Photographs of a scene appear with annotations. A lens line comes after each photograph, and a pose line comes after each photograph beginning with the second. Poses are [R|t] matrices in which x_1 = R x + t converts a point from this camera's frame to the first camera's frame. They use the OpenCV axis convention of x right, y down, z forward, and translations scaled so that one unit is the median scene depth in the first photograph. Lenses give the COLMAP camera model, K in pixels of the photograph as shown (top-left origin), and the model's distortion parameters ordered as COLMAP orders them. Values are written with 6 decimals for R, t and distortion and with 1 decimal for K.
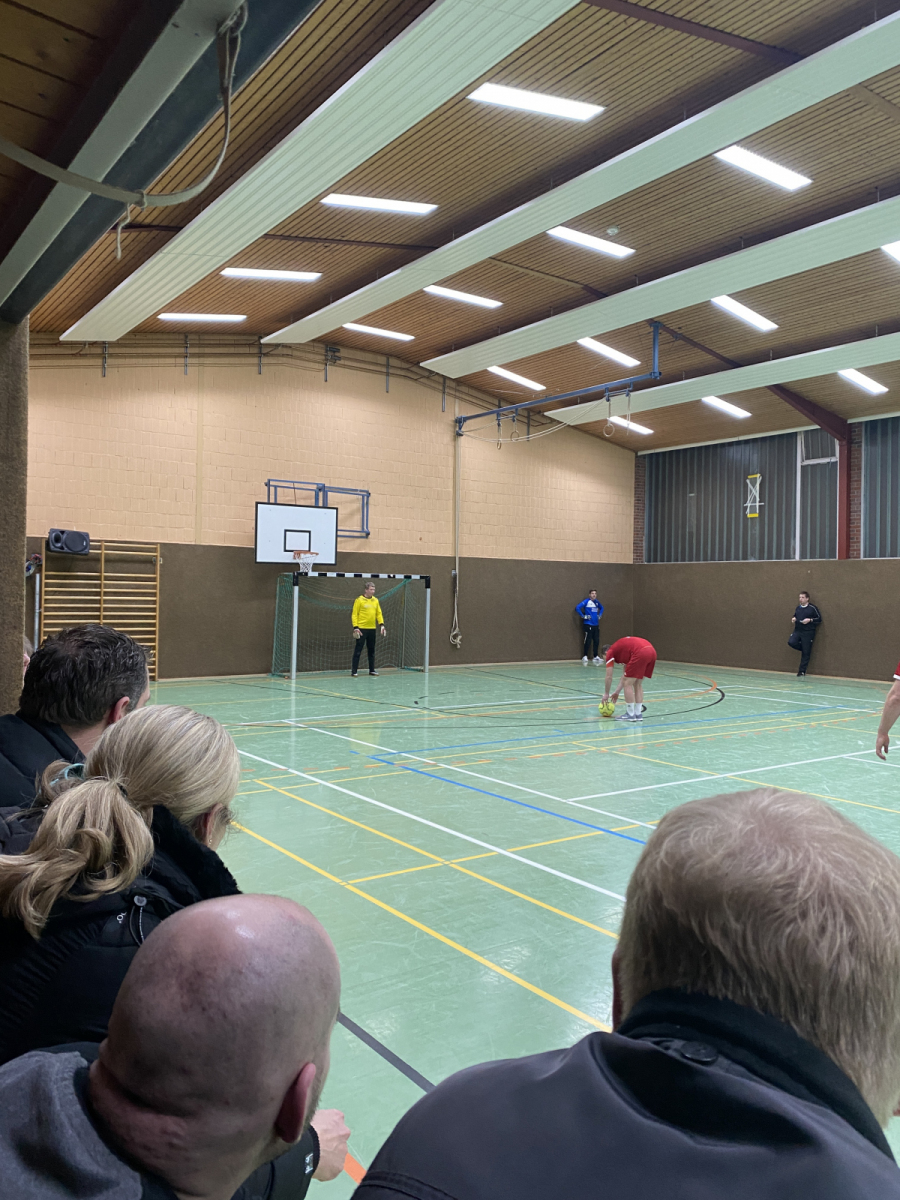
lens RADIAL K [[919.8, 0, 456.3], [0, 919.8, 596.9], [0, 0, 1]] dist [0.038849, -0.041307]
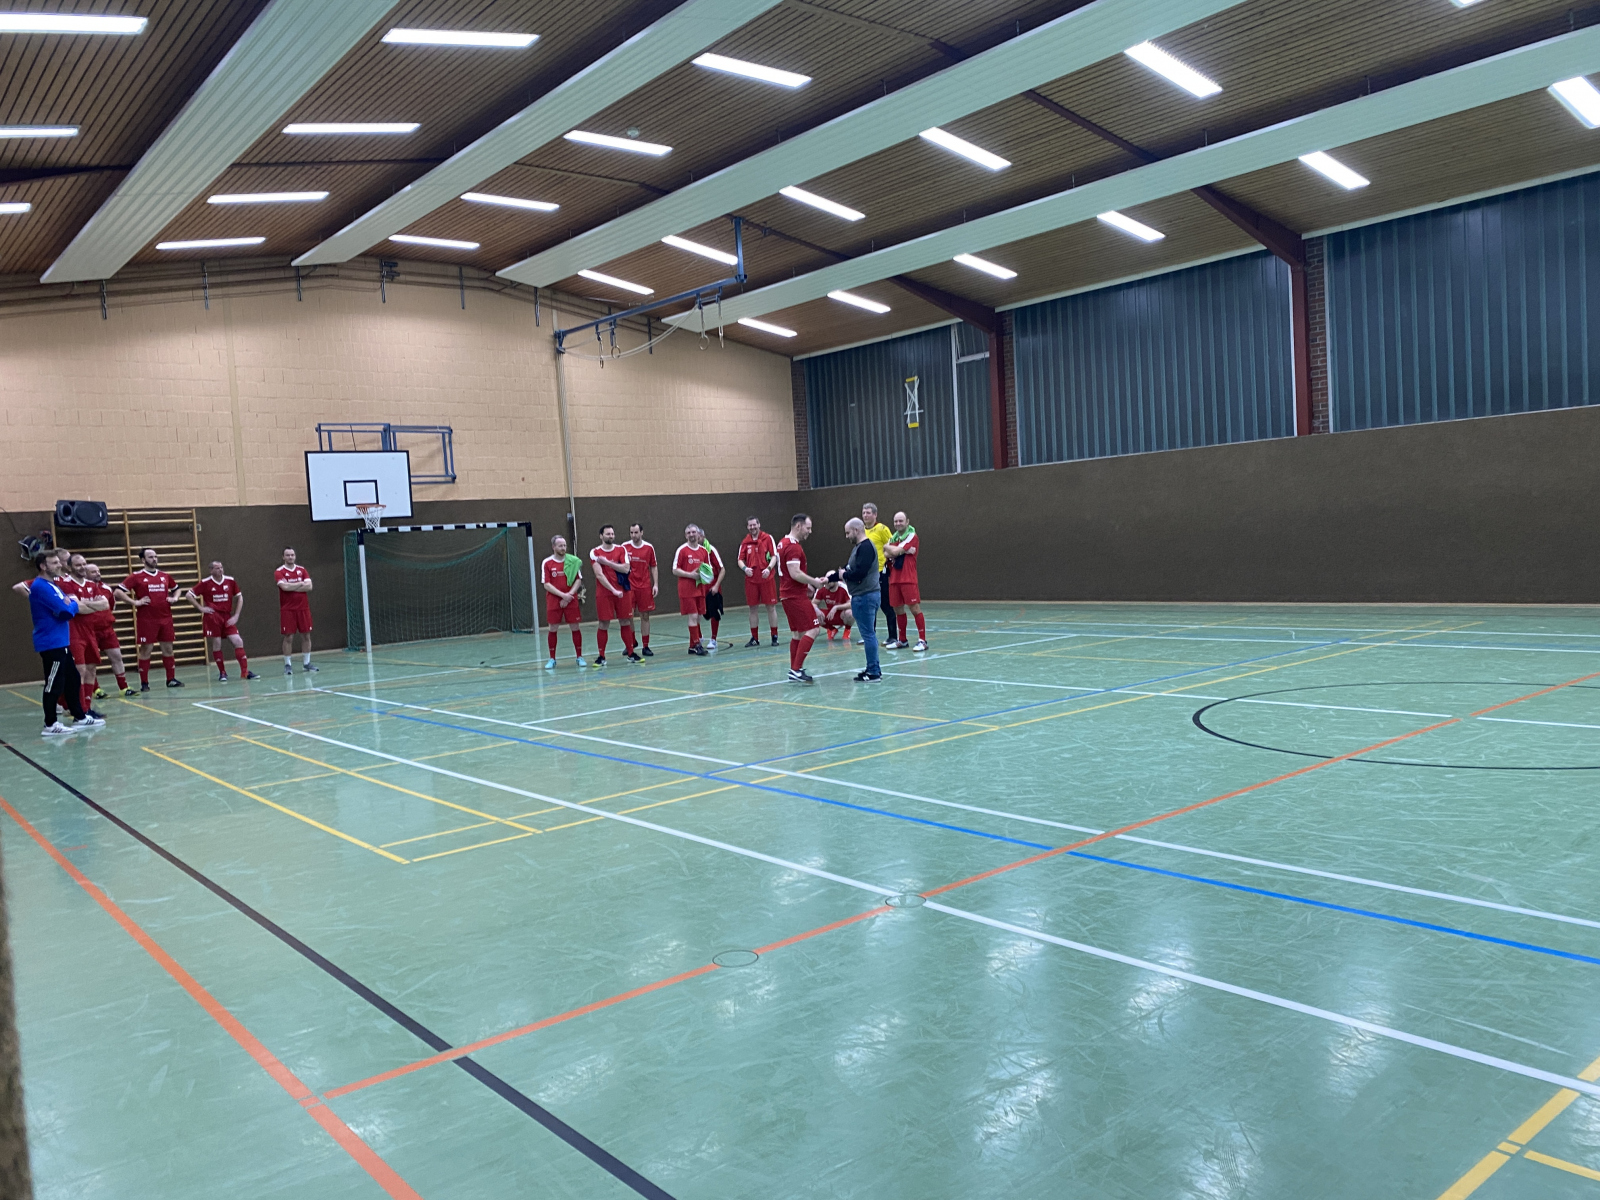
lens RADIAL K [[1226.3, 0, 783.3], [0, 1226.3, 612.2], [0, 0, 1]] dist [0.038849, -0.041307]
pose [[0.995816, -0.077477, 0.048444, 0.170841], [0.074631, 0.995521, 0.058037, 0.014379], [-0.052724, -0.054179, 0.997138, -0.196895]]
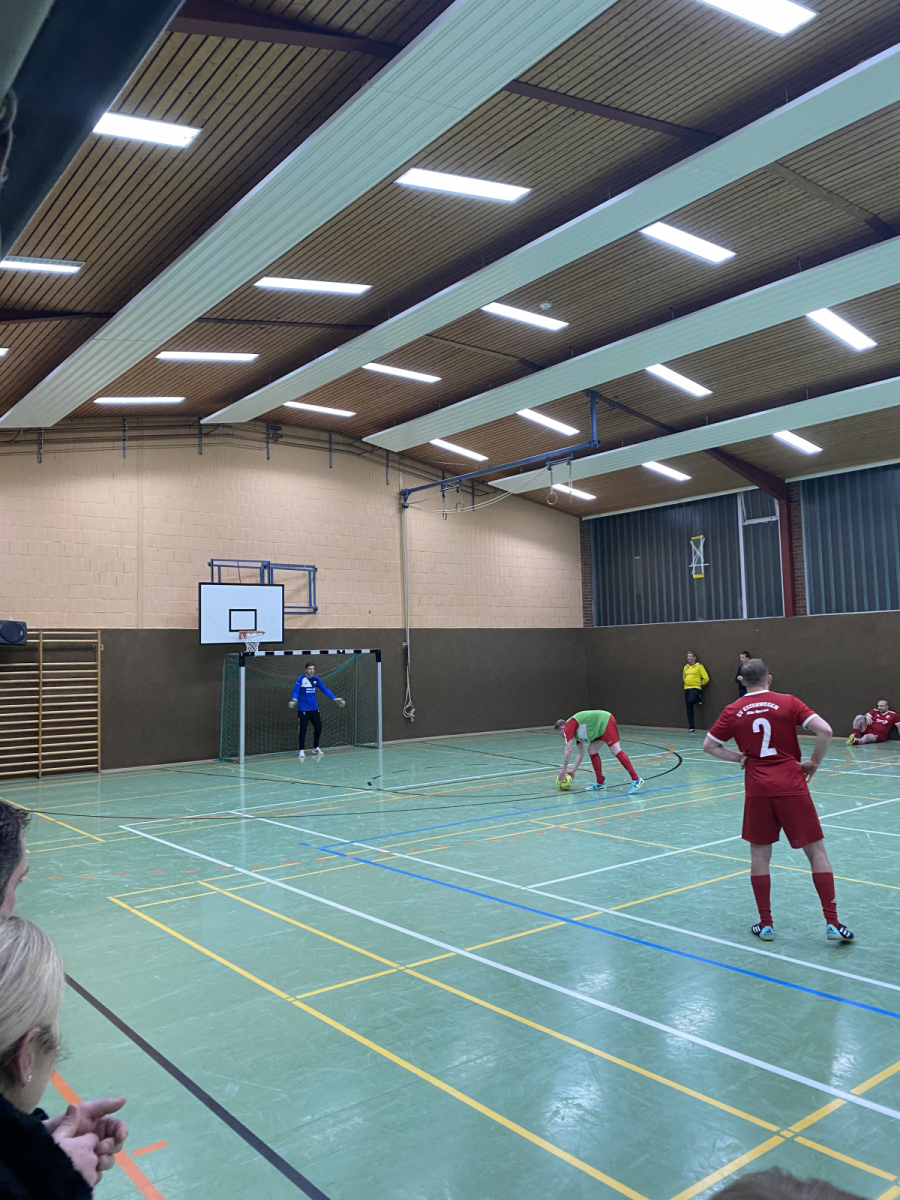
lens RADIAL K [[919.8, 0, 449.2], [0, 919.8, 599.5], [0, 0, 1]] dist [0.038849, -0.041307]
pose [[0.998202, -0.040266, 0.044407, 0.004036], [0.043262, 0.996697, -0.068727, -0.006651], [-0.041493, 0.070524, 0.996647, 0.011816]]
